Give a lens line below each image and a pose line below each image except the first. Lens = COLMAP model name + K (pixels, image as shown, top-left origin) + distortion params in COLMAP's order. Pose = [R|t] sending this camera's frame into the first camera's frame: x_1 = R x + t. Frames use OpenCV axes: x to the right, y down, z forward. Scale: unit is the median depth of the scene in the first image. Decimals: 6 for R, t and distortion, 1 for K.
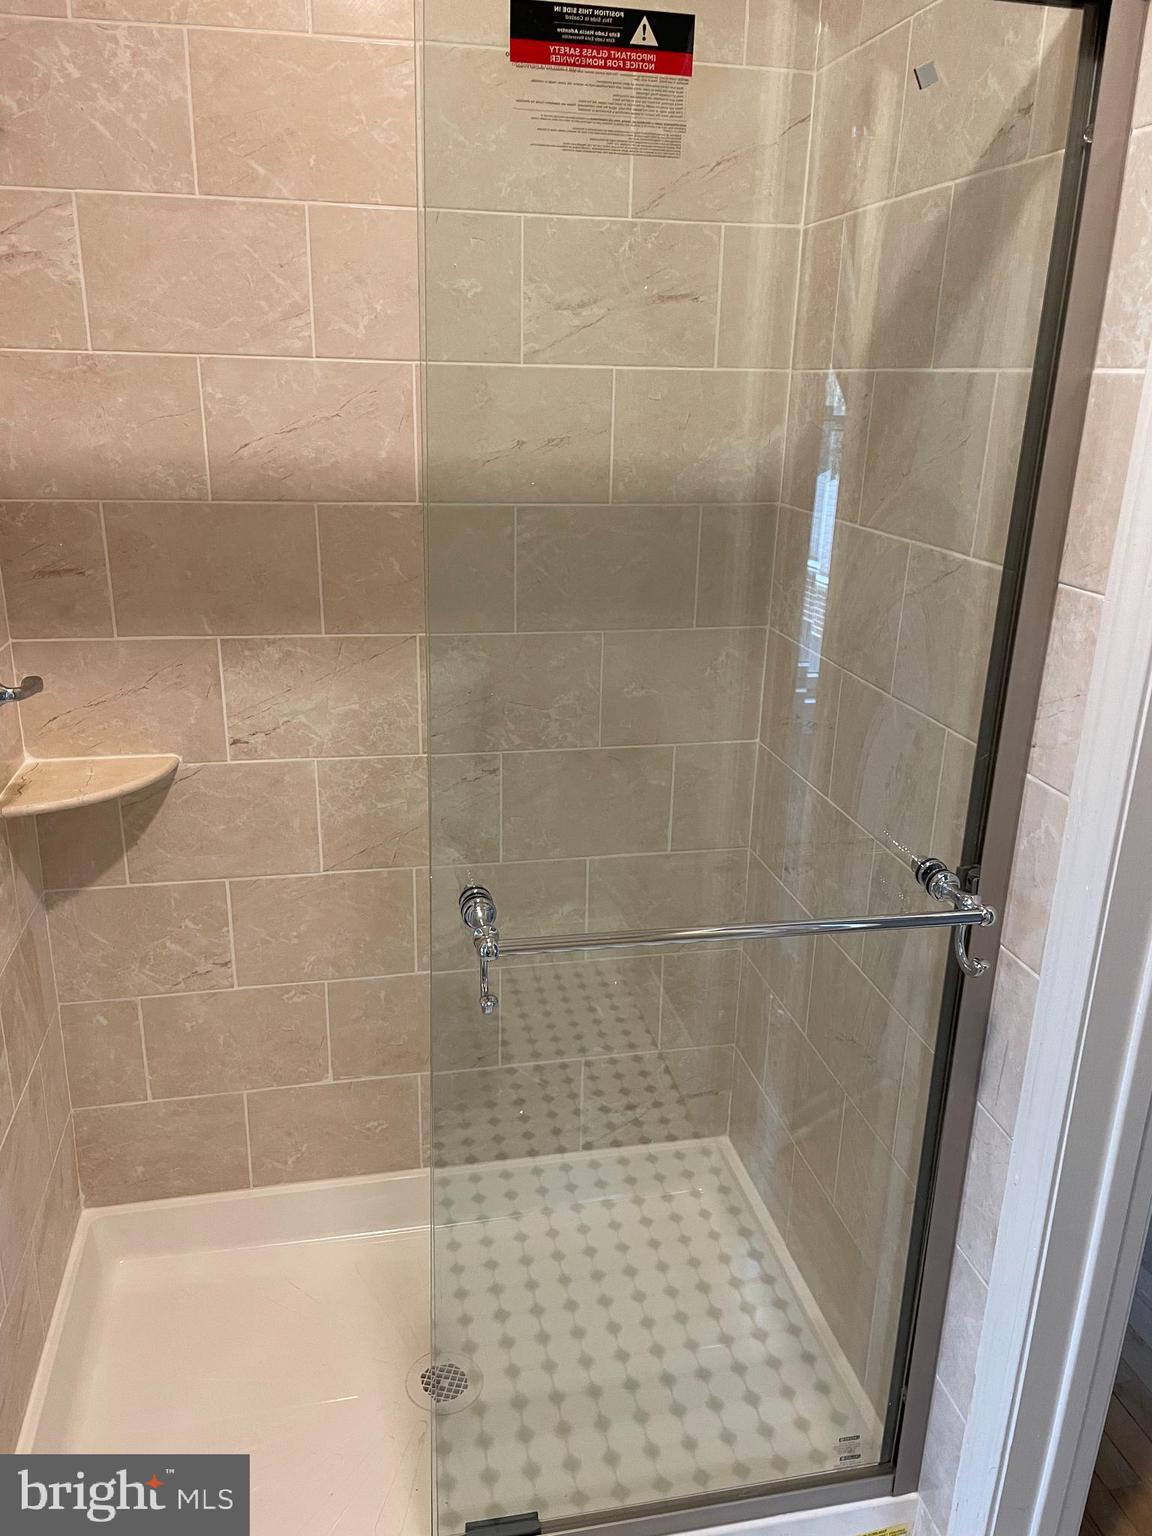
lens RADIAL K [[1167.2, 0, 582.2], [0, 1167.2, 775.8], [0, 0, 1]] dist [0.069033, -0.092870]
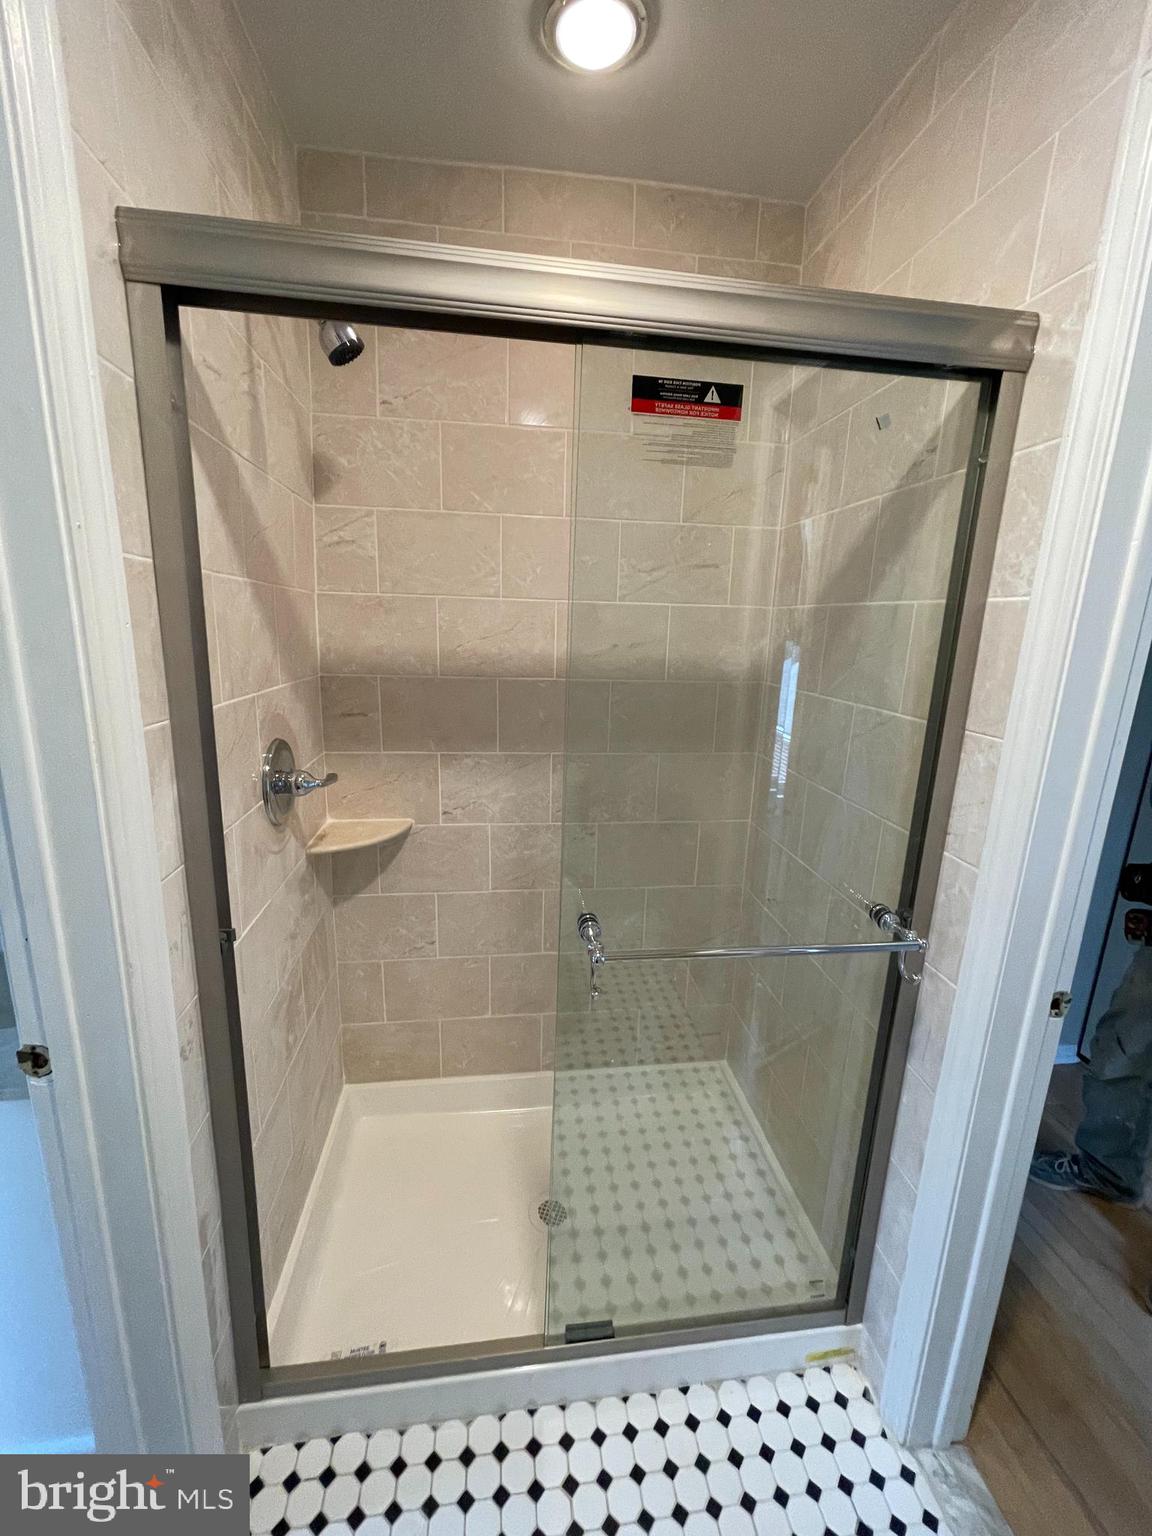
lens RADIAL K [[622.9, 0, 585.8], [0, 622.9, 762.8], [0, 0, 1]] dist [-0.012395, 0.004440]
pose [[0.997409, 0.022779, -0.068239, -0.028742], [-0.029935, 0.993943, -0.105742, -0.012191], [0.065417, 0.107511, 0.992049, 0.100402]]
